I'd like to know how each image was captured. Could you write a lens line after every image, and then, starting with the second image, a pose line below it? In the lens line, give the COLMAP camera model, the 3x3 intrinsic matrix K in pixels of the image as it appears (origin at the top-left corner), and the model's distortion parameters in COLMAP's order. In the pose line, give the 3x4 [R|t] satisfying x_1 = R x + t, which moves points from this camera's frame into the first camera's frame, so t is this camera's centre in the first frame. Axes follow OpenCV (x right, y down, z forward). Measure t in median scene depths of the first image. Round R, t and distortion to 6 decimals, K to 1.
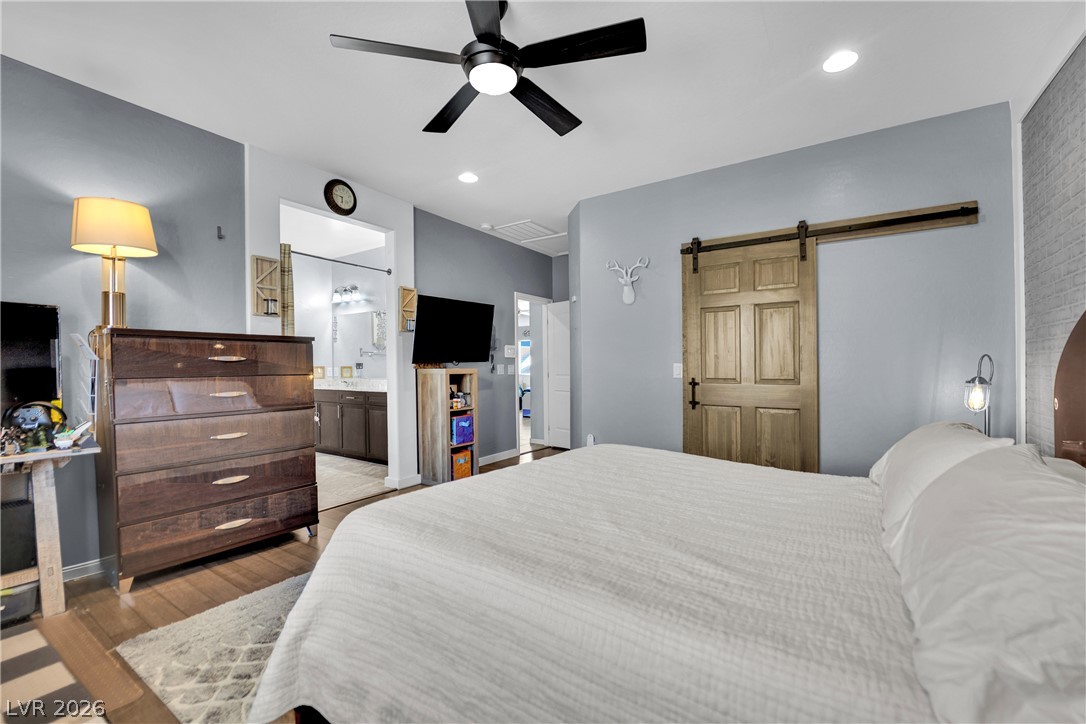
lens RADIAL K [[445.2, 0, 539.4], [0, 445.2, 382.0], [0, 0, 1]] dist [-0.018598, 0.000278]
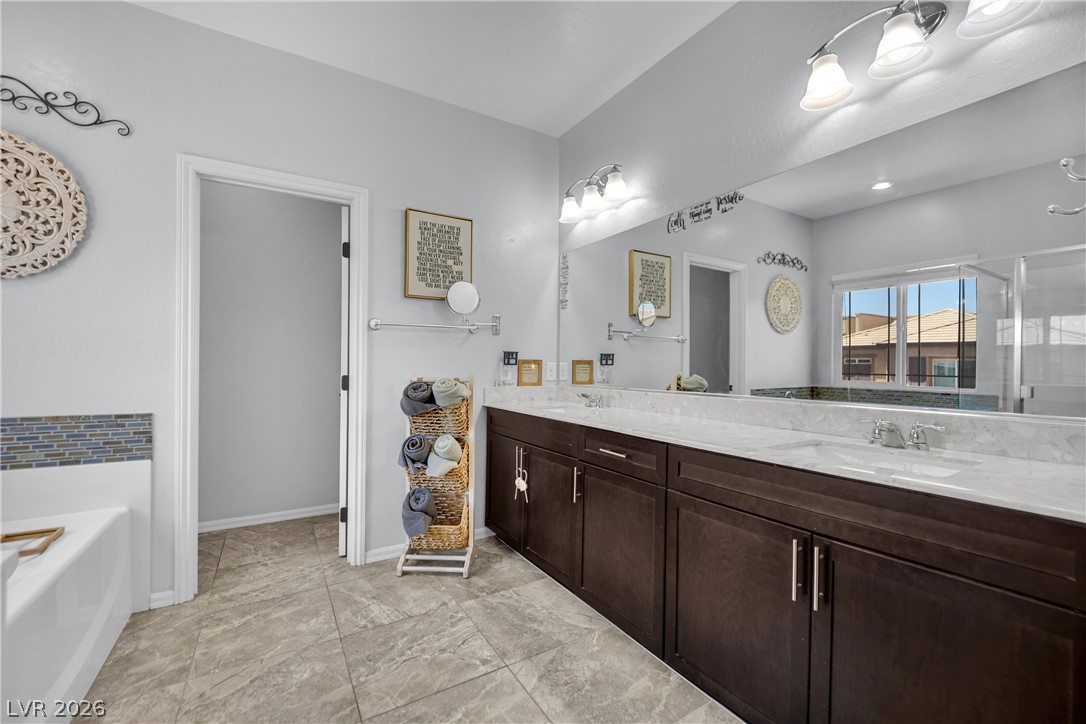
lens RADIAL K [[445.2, 0, 545.6], [0, 445.2, 365.1], [0, 0, 1]] dist [-0.018598, 0.000278]
pose [[0.906710, 0.013688, -0.421533, -0.274338], [-0.027303, 0.999282, -0.026280, -0.016167], [0.420871, 0.035338, 0.906432, 0.558534]]
